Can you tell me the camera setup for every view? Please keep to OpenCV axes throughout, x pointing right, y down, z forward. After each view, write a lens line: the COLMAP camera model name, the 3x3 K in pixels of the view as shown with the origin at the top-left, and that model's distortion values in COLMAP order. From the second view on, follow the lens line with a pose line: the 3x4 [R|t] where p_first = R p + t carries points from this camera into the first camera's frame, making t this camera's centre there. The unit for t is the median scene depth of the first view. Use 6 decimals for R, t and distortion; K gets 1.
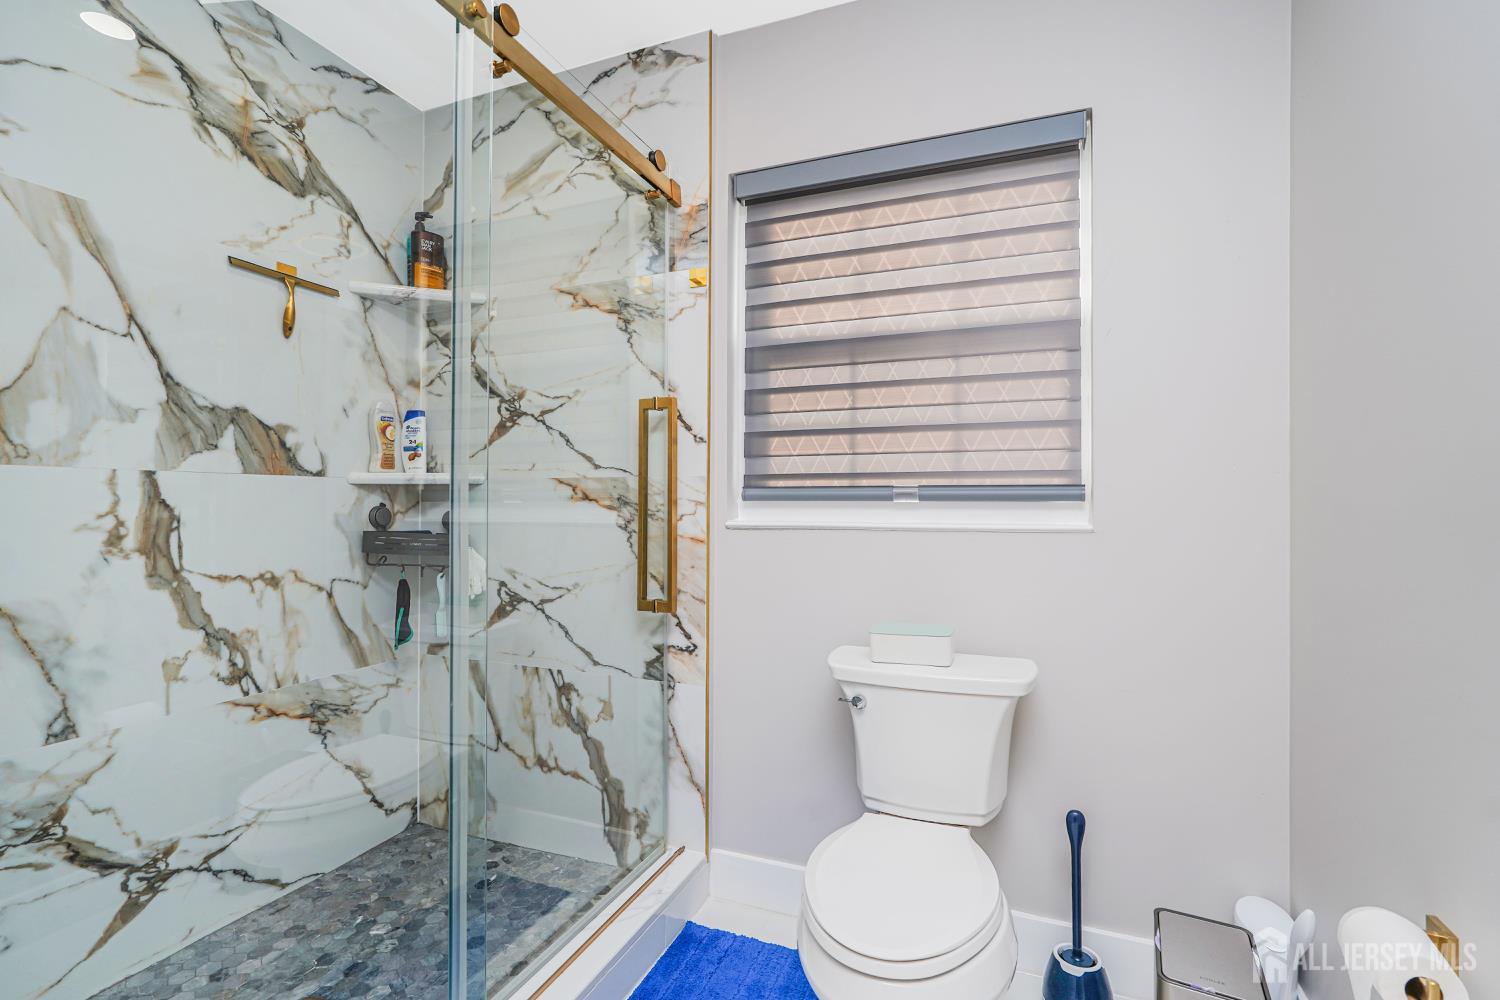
lens RADIAL K [[668.5, 0, 750.5], [0, 668.5, 502.9], [0, 0, 1]] dist [-0.007745, 0.004798]
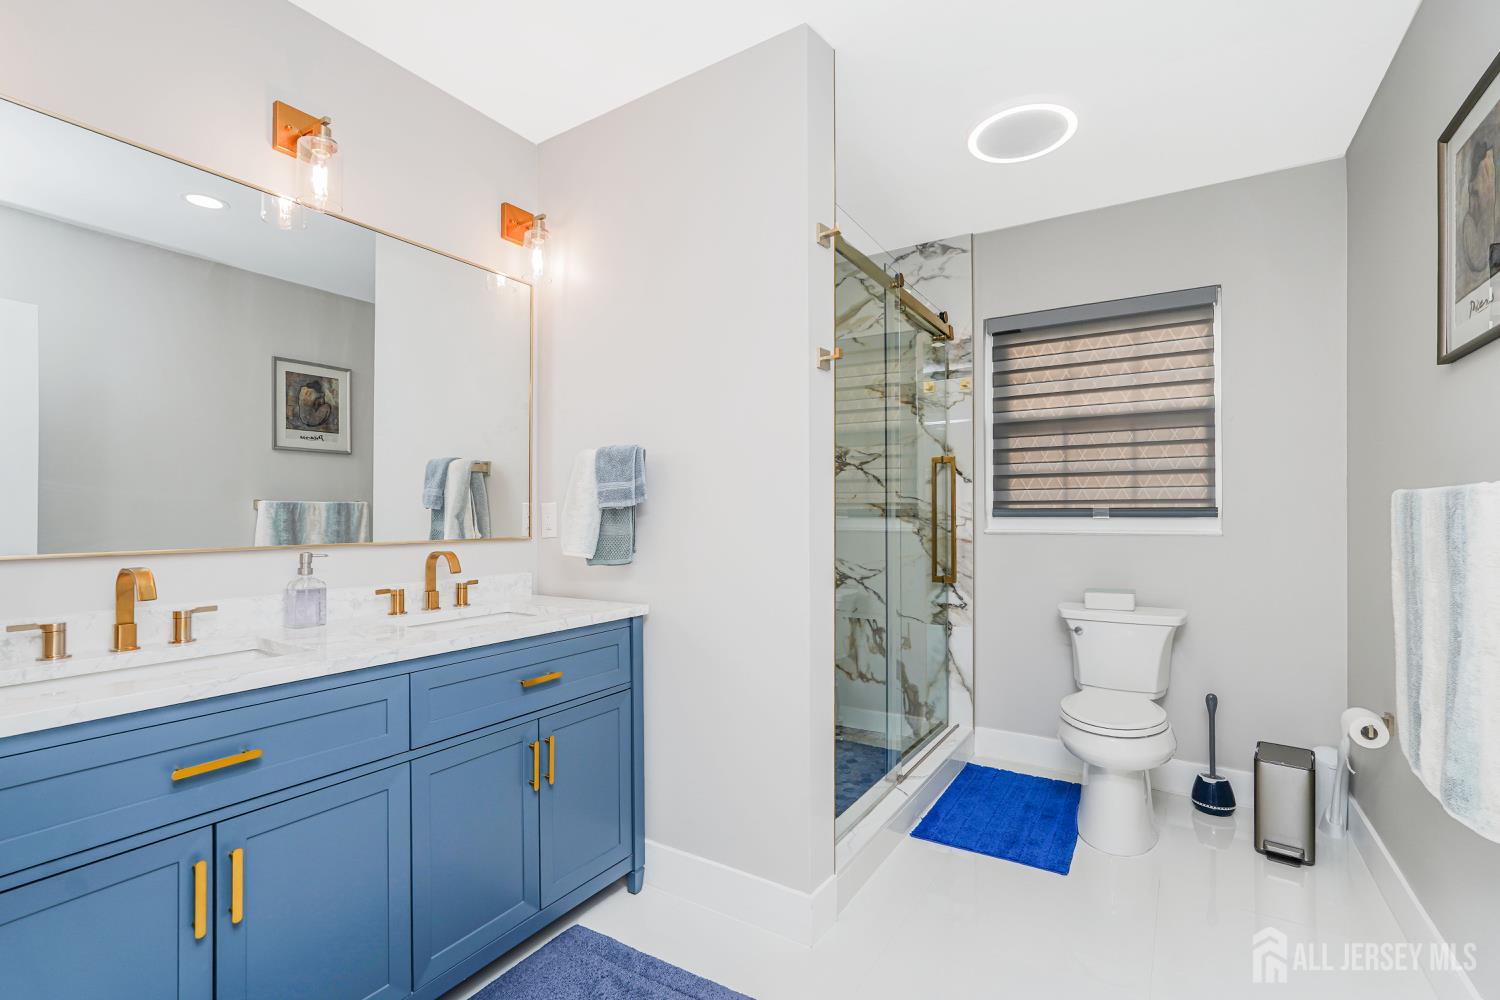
lens RADIAL K [[668.5, 0, 767.2], [0, 668.5, 513.1], [0, 0, 1]] dist [-0.007745, 0.004798]
pose [[0.988093, -0.001288, -0.153852, -0.316833], [0.000284, 0.999979, -0.006548, -0.002799], [0.153857, 0.006427, 0.988072, -0.730902]]
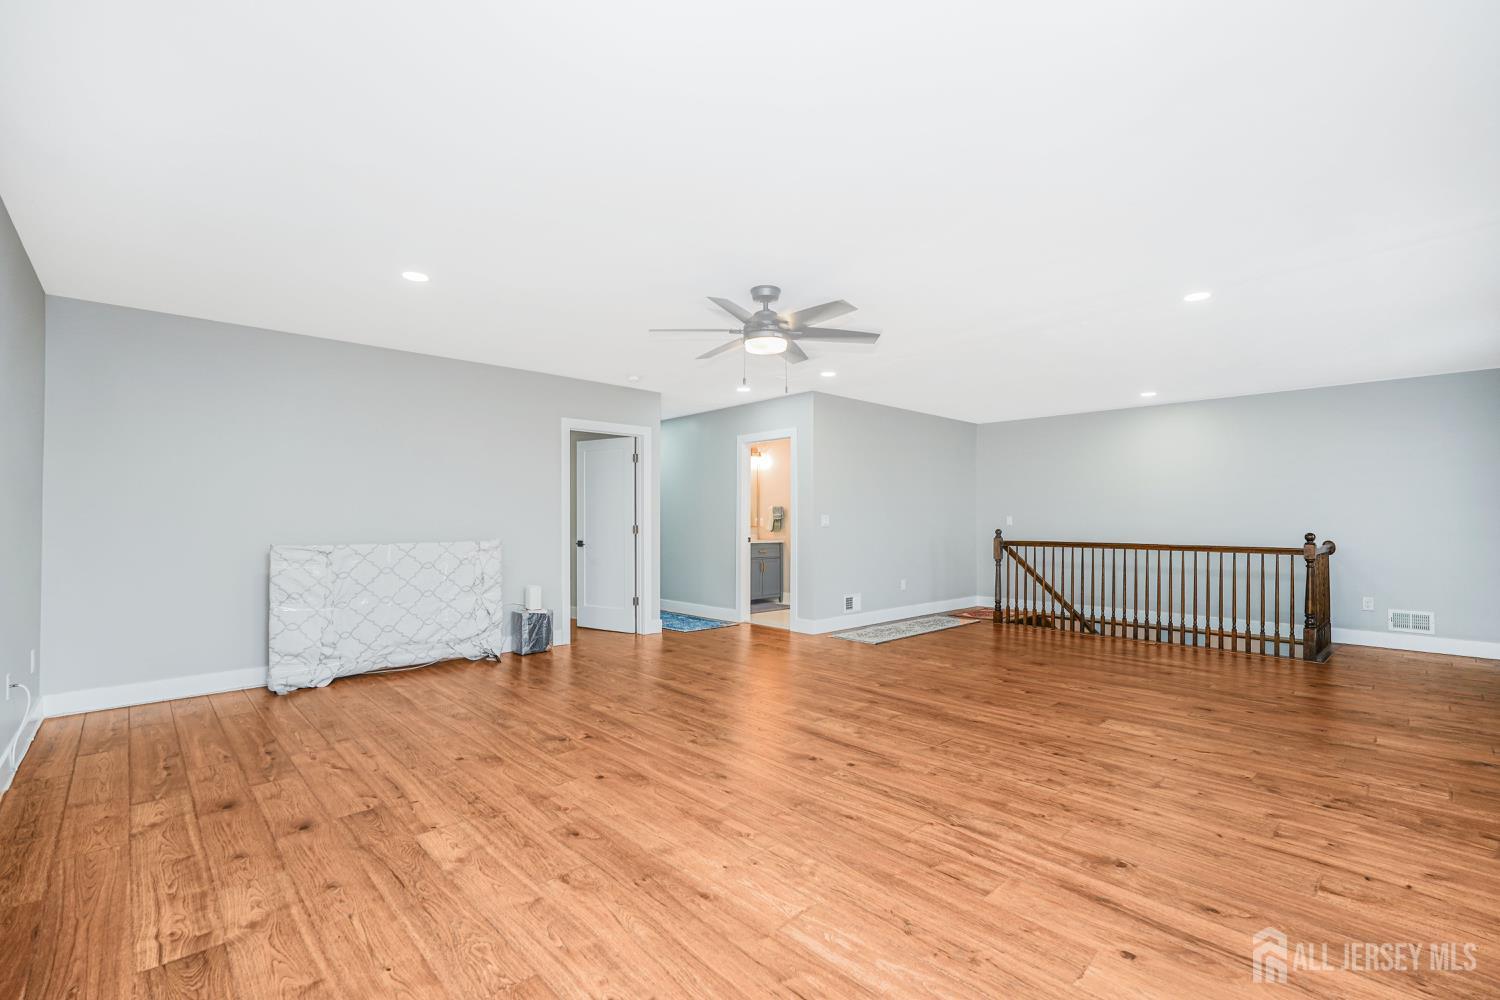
lens RADIAL K [[668.5, 0, 751.3], [0, 668.5, 509.8], [0, 0, 1]] dist [-0.007745, 0.004798]
pose [[0.907736, -0.002360, -0.419535, 1.265677], [-0.004021, 0.999889, -0.014325, -0.020551], [0.419522, 0.014690, 0.907626, -4.481807]]
